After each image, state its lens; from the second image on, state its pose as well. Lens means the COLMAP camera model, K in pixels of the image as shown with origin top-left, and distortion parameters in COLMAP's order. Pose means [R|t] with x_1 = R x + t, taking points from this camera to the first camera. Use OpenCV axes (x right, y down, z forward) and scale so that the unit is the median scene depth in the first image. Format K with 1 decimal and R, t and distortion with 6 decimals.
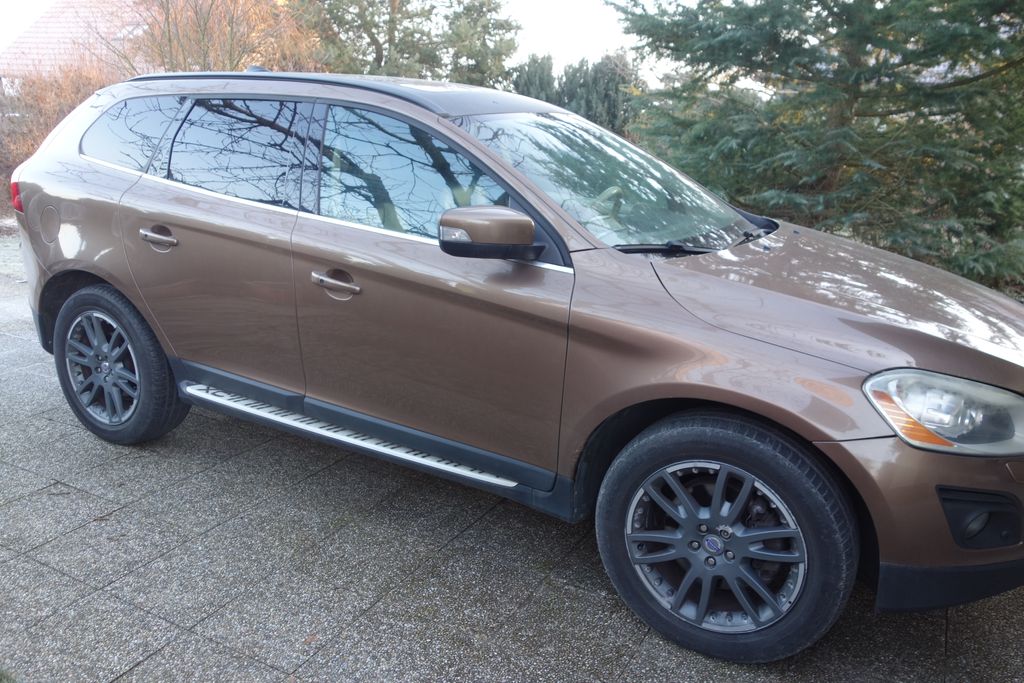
lens RADIAL K [[799.4, 0, 510.9], [0, 799.4, 342.2], [0, 0, 1]] dist [0.012942, -0.003642]
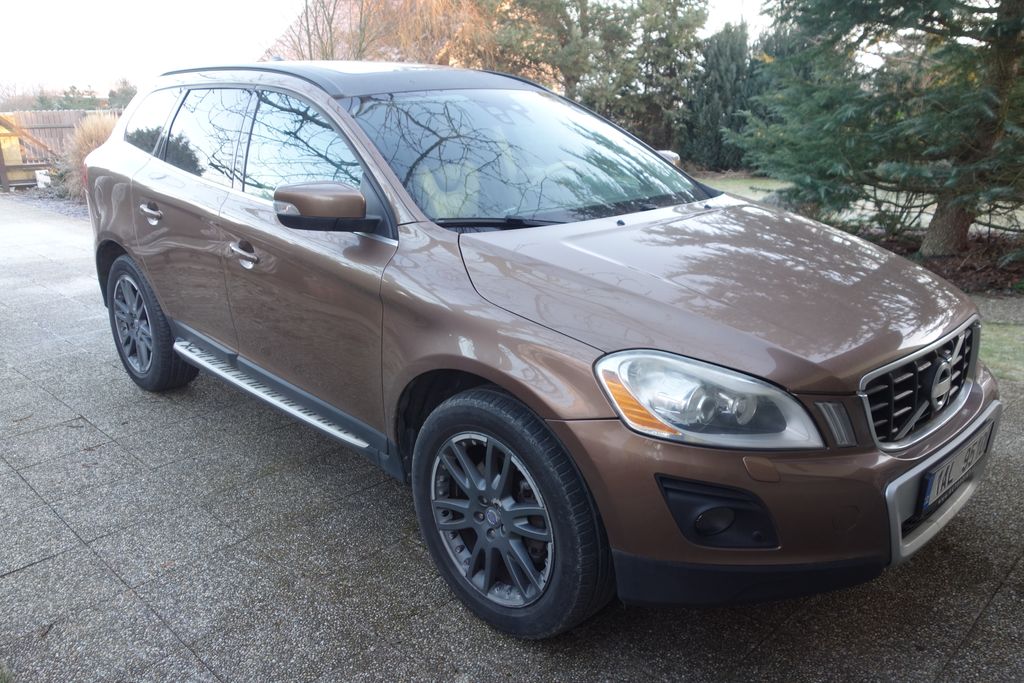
lens RADIAL K [[799.4, 0, 508.8], [0, 799.4, 340.2], [0, 0, 1]] dist [0.012942, -0.003642]
pose [[0.959881, 0.044692, -0.276824, 0.525418], [-0.038316, 0.998862, 0.028400, 0.001130], [0.277778, -0.016654, 0.960501, 0.041555]]
